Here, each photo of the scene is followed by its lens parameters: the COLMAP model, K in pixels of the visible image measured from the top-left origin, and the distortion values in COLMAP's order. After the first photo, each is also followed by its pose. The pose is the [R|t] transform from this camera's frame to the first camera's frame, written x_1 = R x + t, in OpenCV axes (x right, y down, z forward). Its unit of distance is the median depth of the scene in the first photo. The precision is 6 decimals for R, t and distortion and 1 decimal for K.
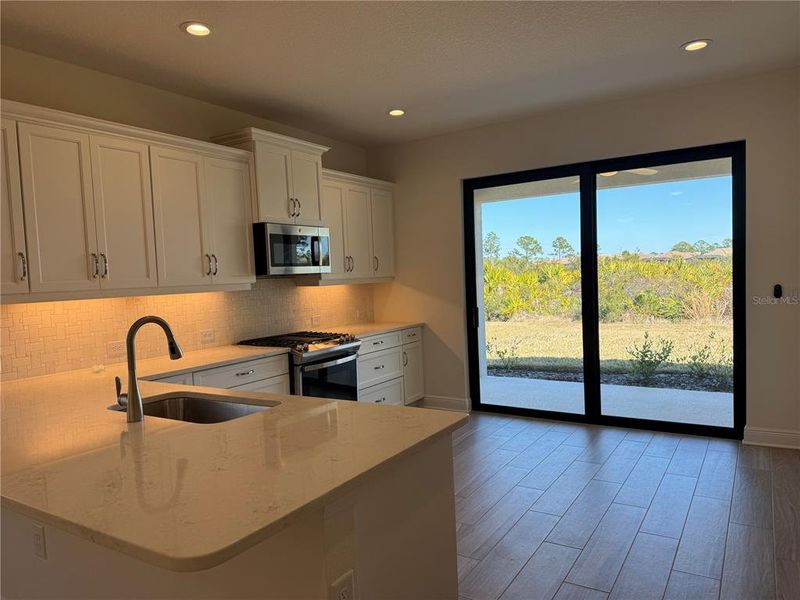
lens RADIAL K [[564.9, 0, 402.0], [0, 564.9, 297.3], [0, 0, 1]] dist [0.142764, -0.154091]
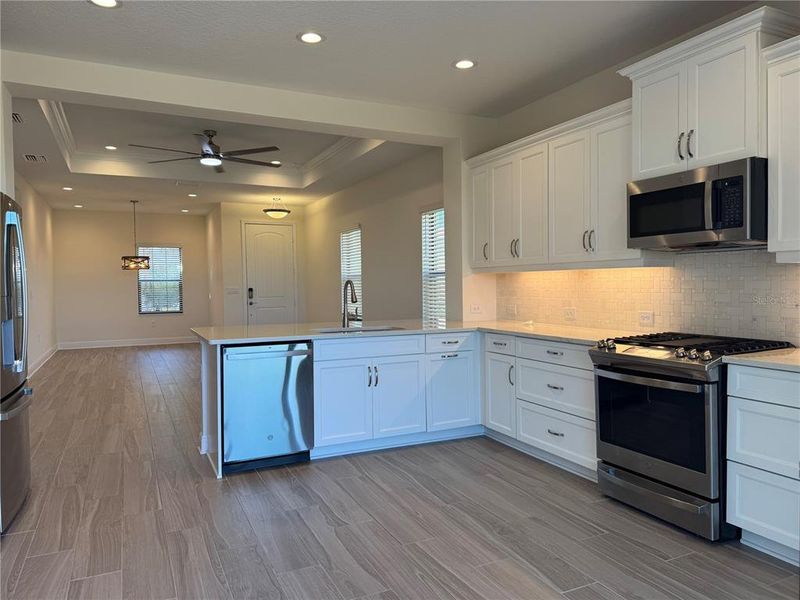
lens RADIAL K [[565.3, 0, 396.8], [0, 565.3, 300.5], [0, 0, 1]] dist [0.110610, -0.098241]
pose [[-0.526731, 0.072645, -0.846922, 0.561334], [-0.003954, 0.996121, 0.087901, -0.033844], [0.850023, 0.049649, -0.524401, 1.043761]]
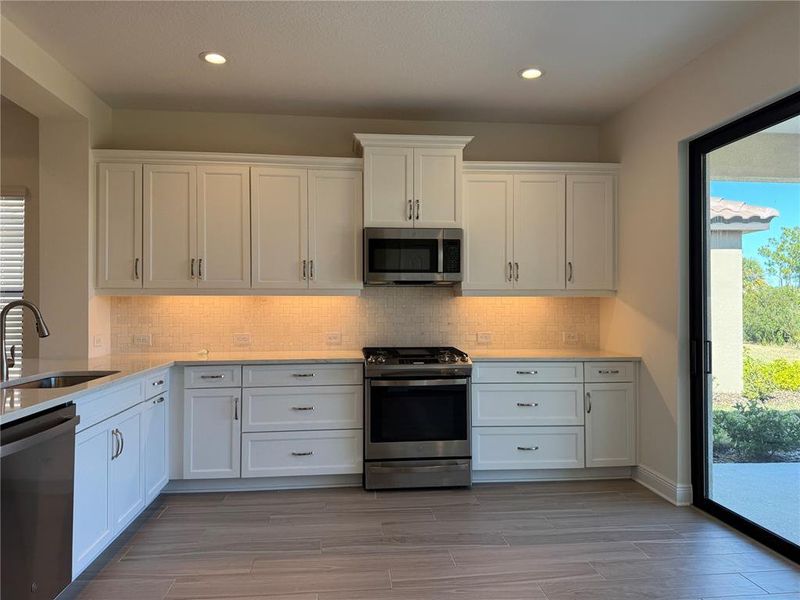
lens RADIAL K [[564.9, 0, 402.0], [0, 564.9, 297.3], [0, 0, 1]] dist [0.142764, -0.154091]
pose [[0.612016, 0.030154, -0.790270, 0.514229], [-0.058788, 0.998243, -0.007439, -0.007505], [0.788657, 0.051011, 0.612714, 0.414962]]
